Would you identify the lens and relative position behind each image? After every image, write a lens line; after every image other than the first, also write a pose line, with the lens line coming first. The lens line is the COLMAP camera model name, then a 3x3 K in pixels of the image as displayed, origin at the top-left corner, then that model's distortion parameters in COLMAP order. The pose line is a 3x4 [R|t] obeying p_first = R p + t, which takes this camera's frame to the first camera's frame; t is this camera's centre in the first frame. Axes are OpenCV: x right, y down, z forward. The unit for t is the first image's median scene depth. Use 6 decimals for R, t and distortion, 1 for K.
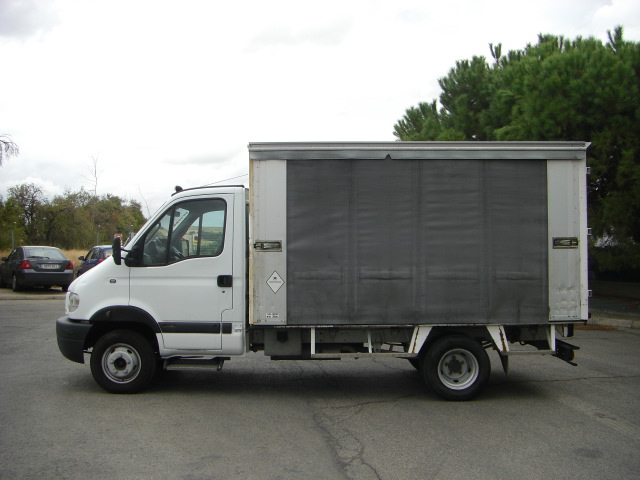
lens RADIAL K [[722.8, 0, 320.0], [0, 722.8, 240.0], [0, 0, 1]] dist [-0.215346, 0.226923]
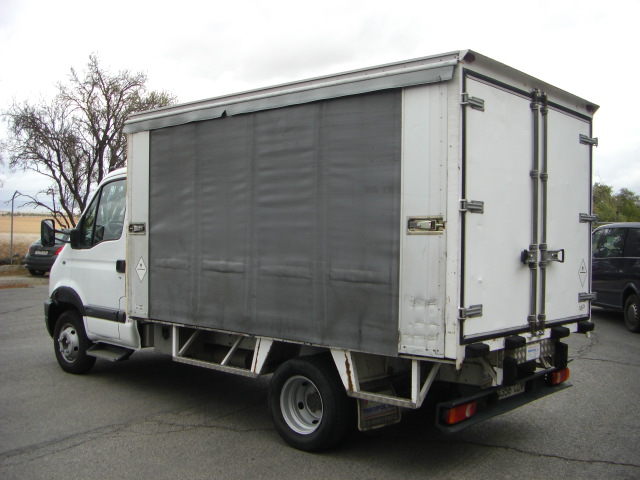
lens RADIAL K [[722.8, 0, 320.0], [0, 722.8, 240.0], [0, 0, 1]] dist [-0.215346, 0.226923]
pose [[0.748971, 0.014550, -0.662443, 0.680553], [-0.014105, 0.999882, 0.006015, 0.014035], [0.662452, 0.004839, 0.749088, 0.489553]]
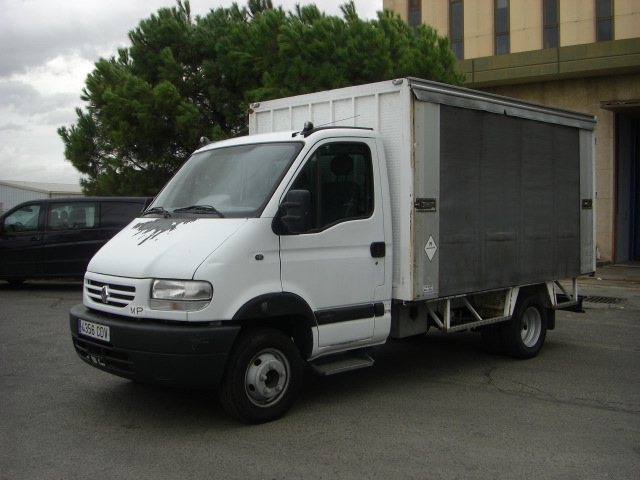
lens RADIAL K [[722.8, 0, 320.0], [0, 722.8, 240.0], [0, 0, 1]] dist [-0.215346, 0.226923]
pose [[0.721799, -0.029189, 0.691487, -0.733170], [0.004911, 0.999301, 0.037056, 0.017424], [-0.692085, -0.023351, 0.721438, 0.485351]]
